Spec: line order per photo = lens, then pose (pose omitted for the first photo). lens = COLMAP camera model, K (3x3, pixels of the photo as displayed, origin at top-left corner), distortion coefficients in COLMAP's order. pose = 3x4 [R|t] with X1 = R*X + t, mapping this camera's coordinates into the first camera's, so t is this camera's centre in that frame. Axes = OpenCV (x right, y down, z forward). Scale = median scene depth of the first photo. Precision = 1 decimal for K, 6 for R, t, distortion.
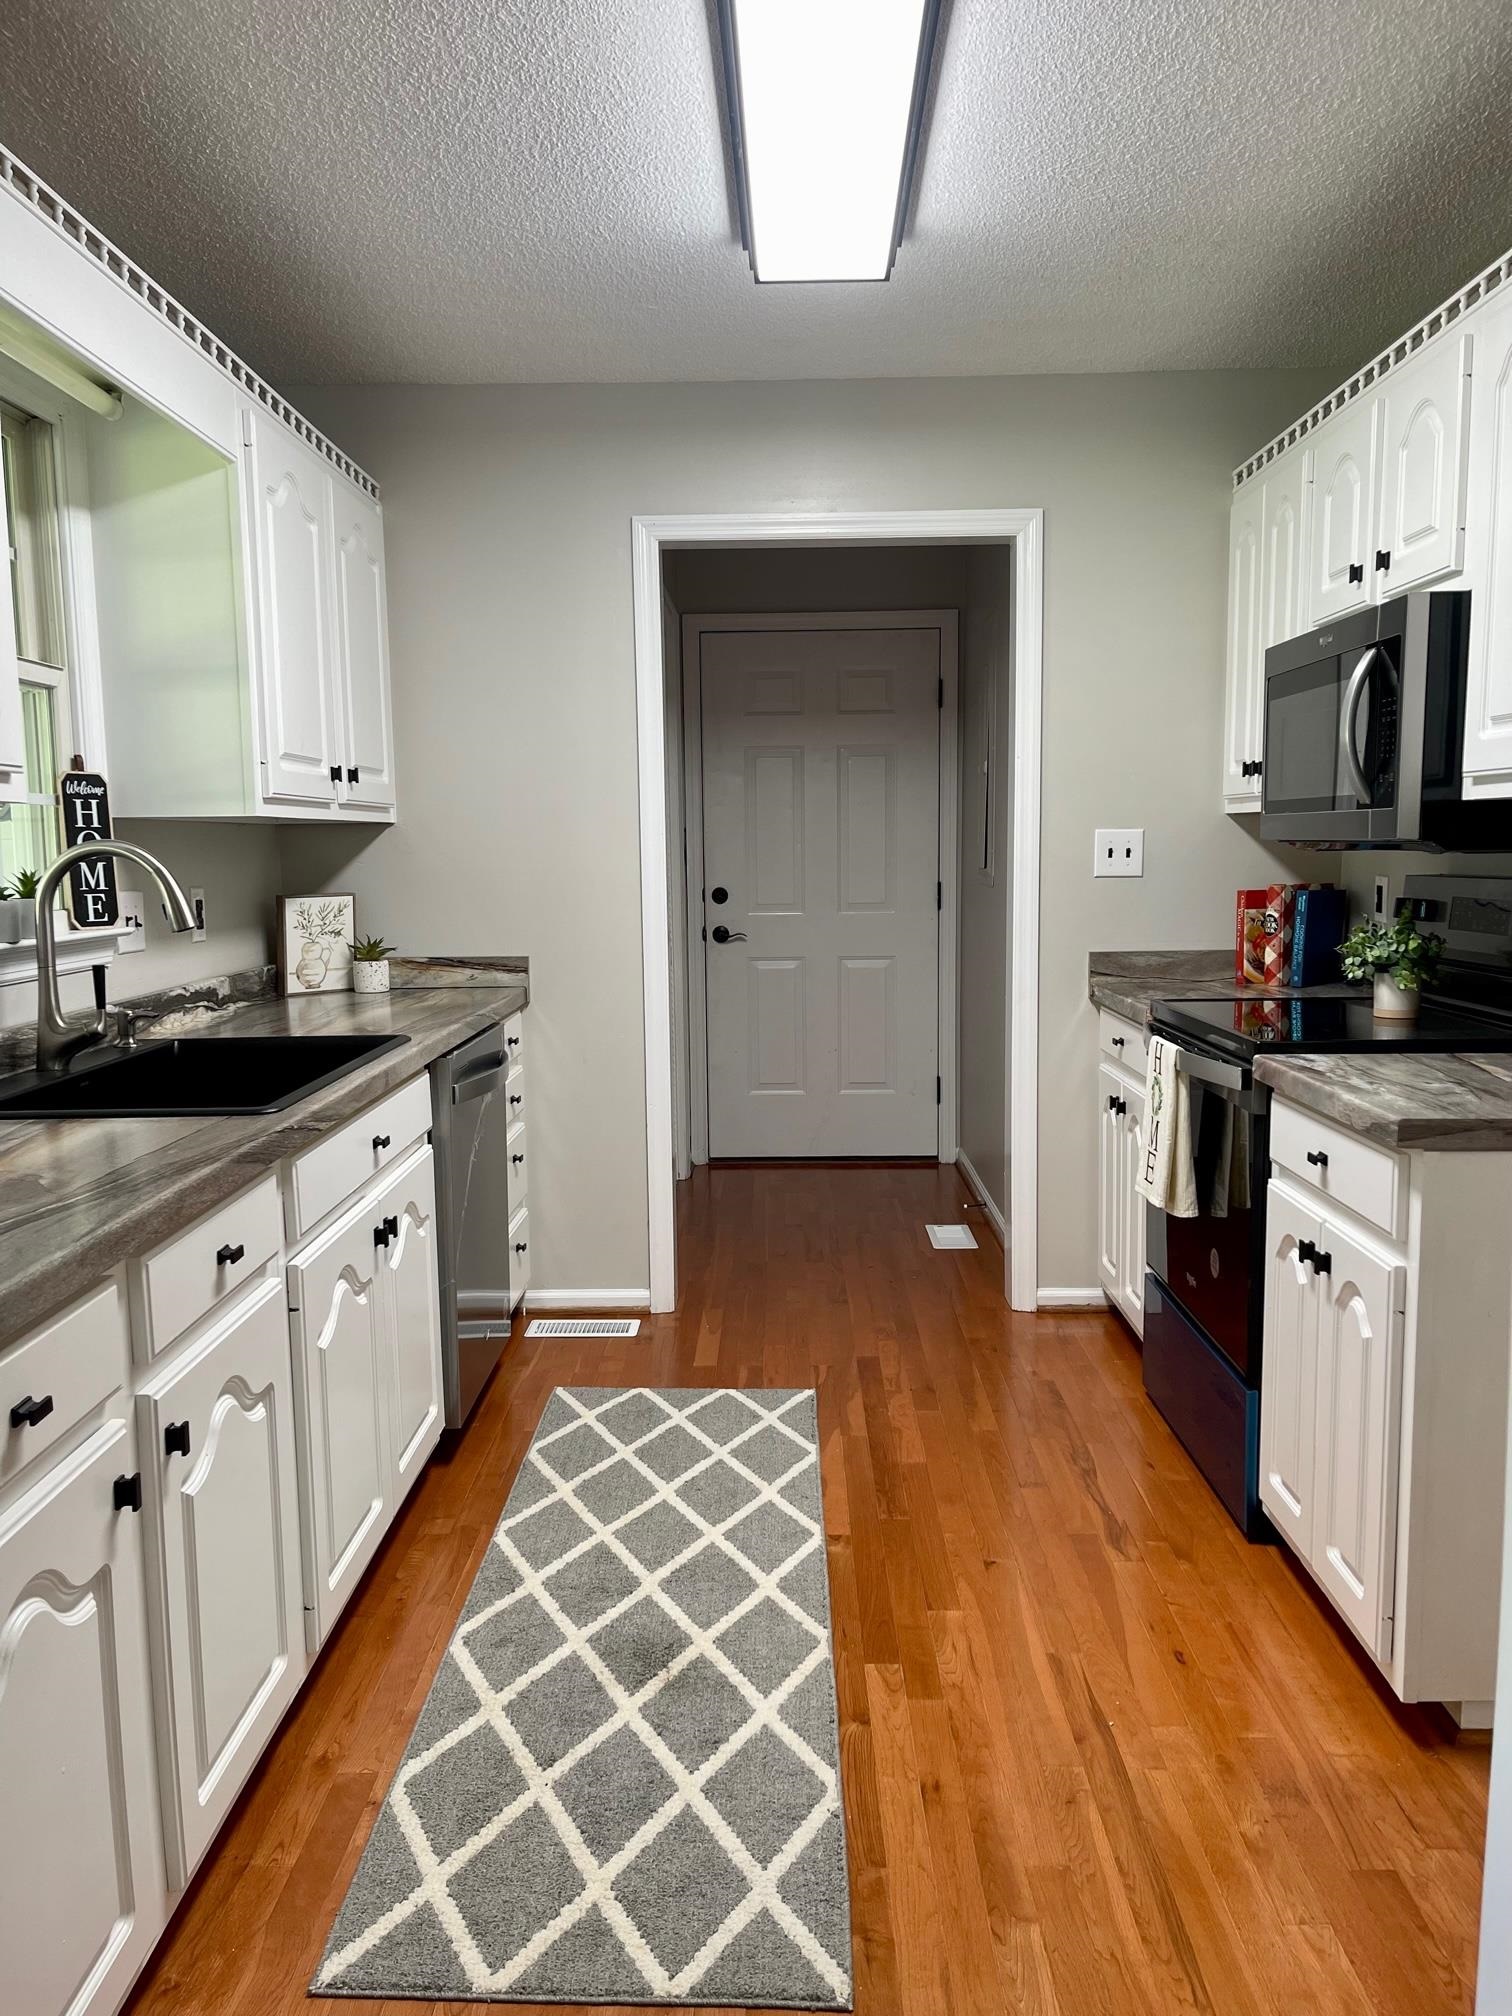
lens RADIAL K [[1513.0, 0, 762.9], [0, 1513.0, 1018.1], [0, 0, 1]] dist [0.072577, -0.084490]
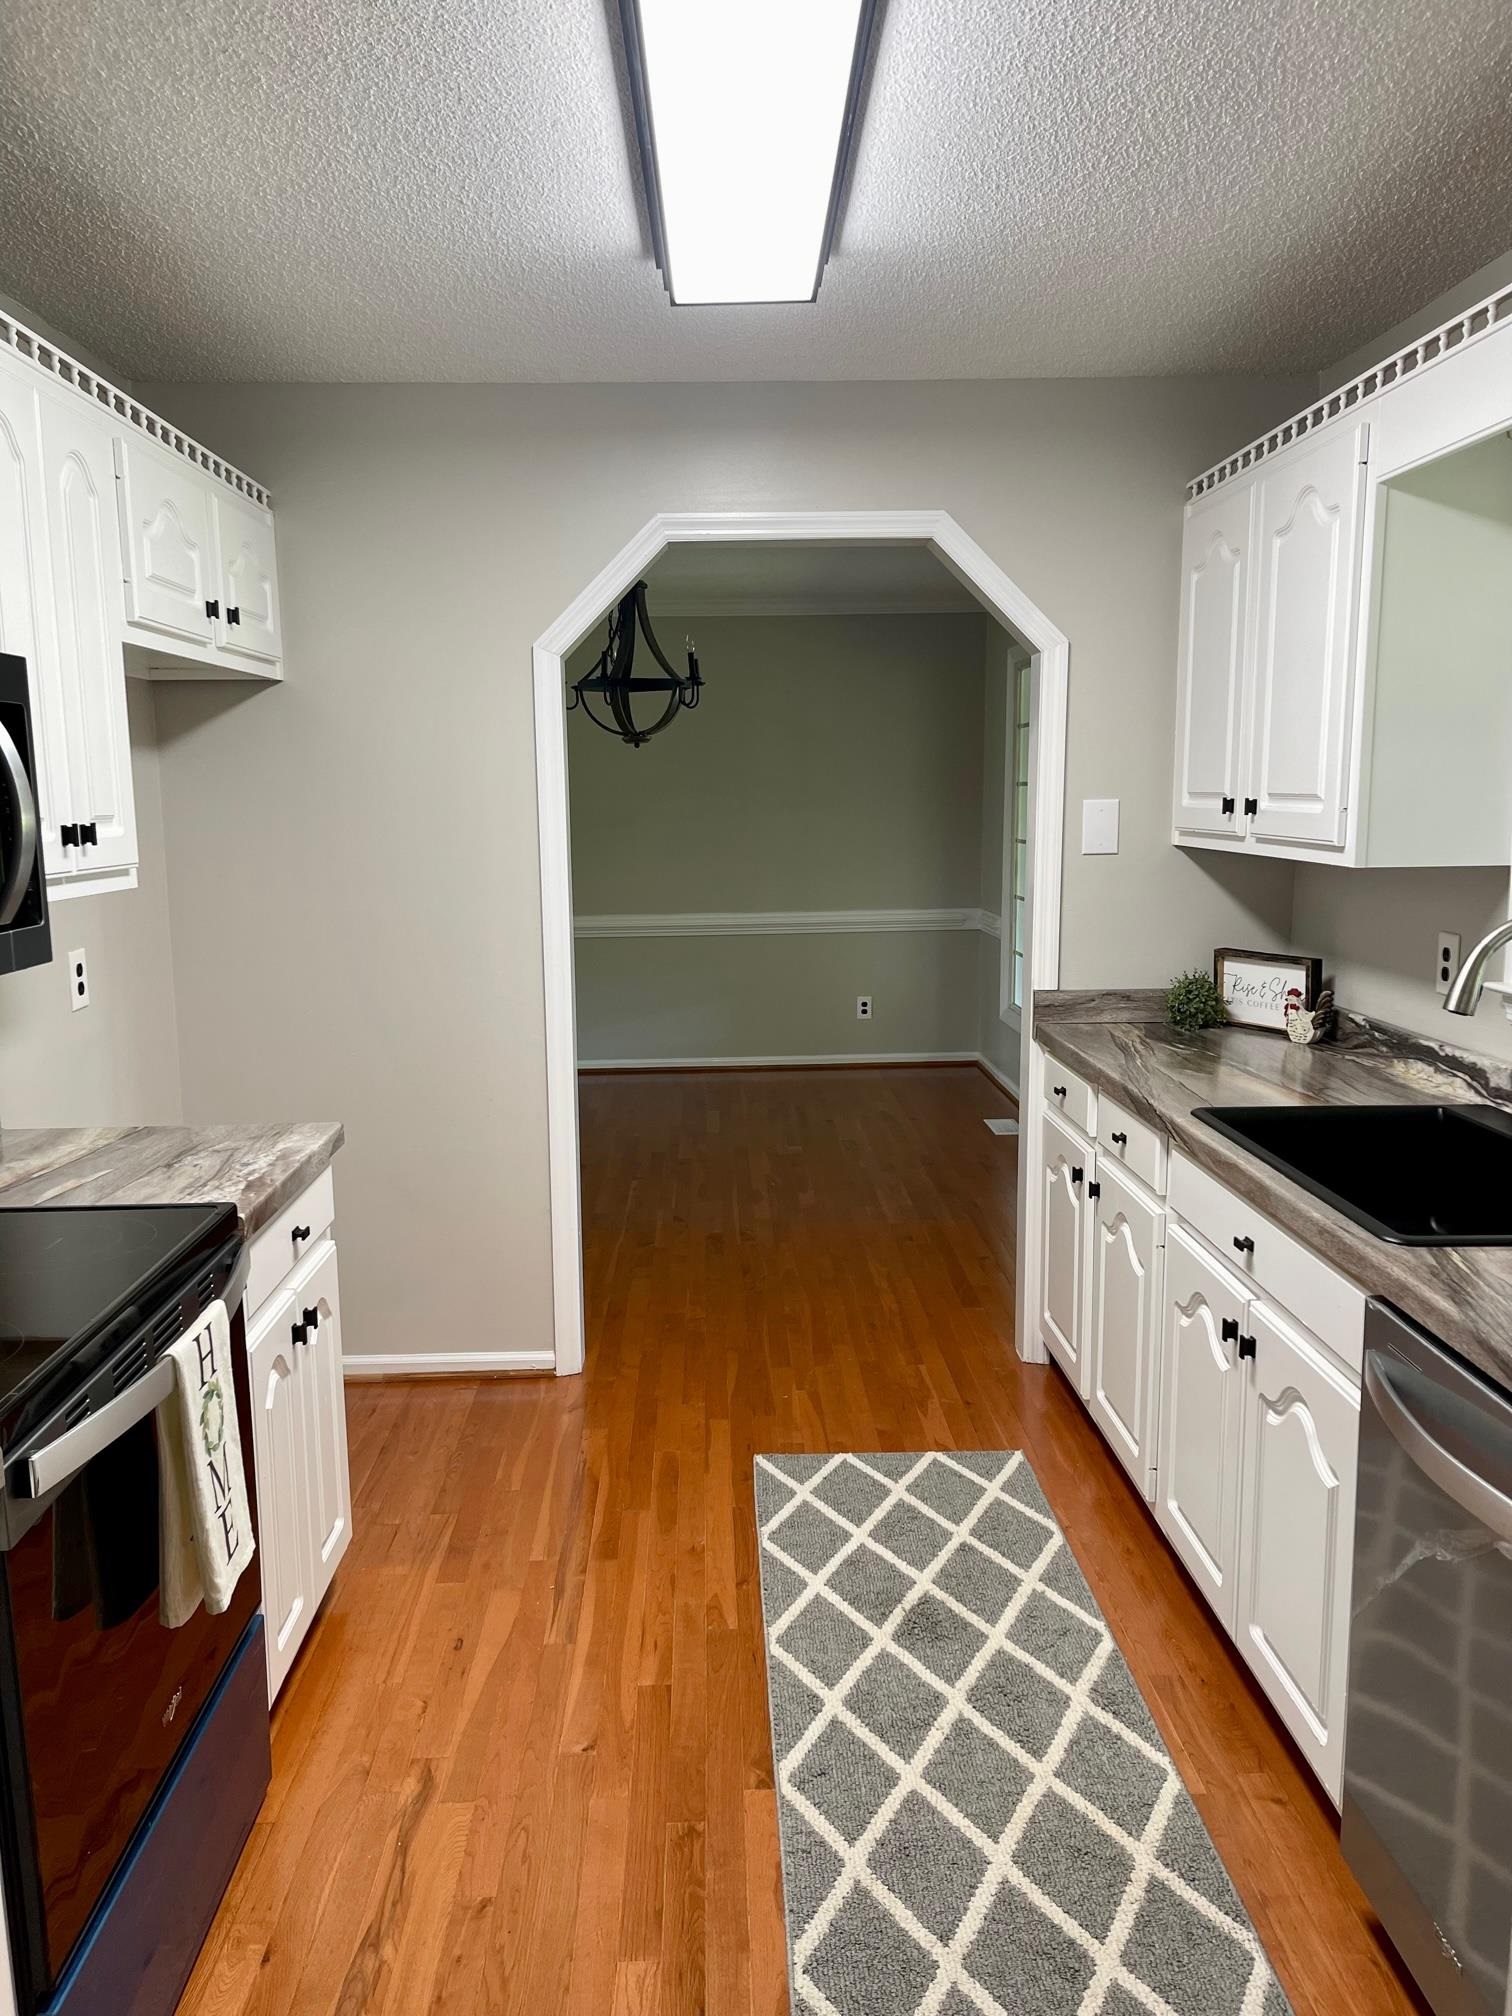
lens RADIAL K [[1513.0, 0, 786.0], [0, 1513.0, 1013.7], [0, 0, 1]] dist [0.072577, -0.084490]
pose [[-0.997819, 0.028151, -0.059698, 0.083832], [0.011486, 0.964739, 0.262957, -0.320970], [0.064995, 0.261698, -0.962959, 1.953877]]
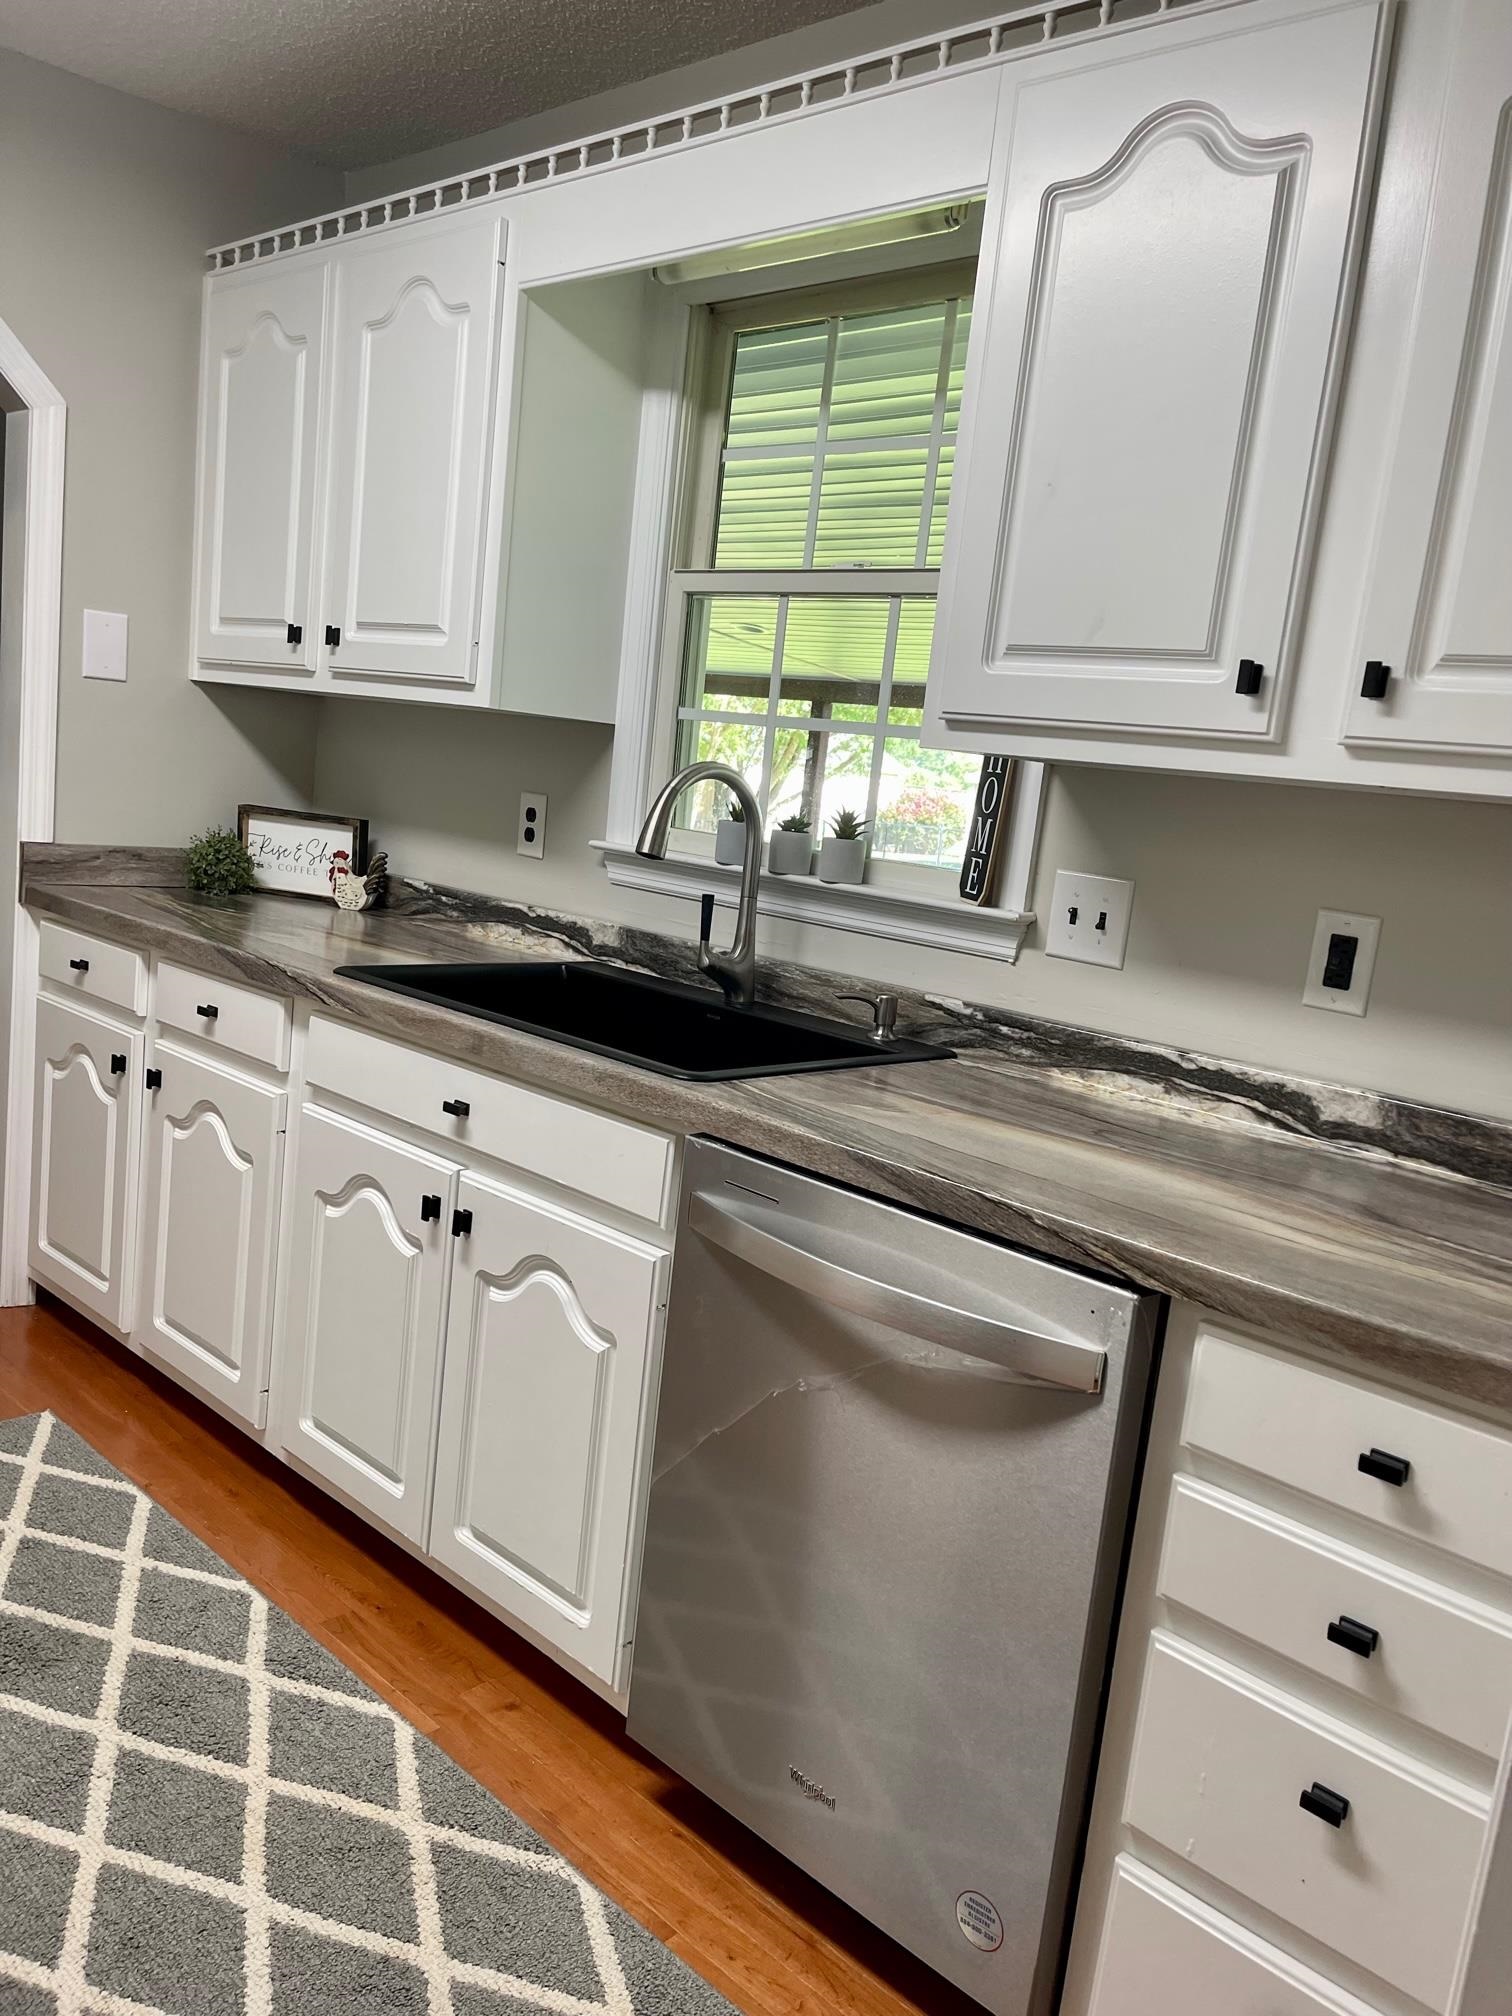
lens RADIAL K [[1513.0, 0, 755.3], [0, 1513.0, 1001.7], [0, 0, 1]] dist [0.072577, -0.084490]
pose [[-0.679158, 0.055002, -0.731929, 0.253734], [-0.180313, 0.954128, 0.239013, -0.211611], [0.711500, 0.294304, -0.638085, 1.721871]]
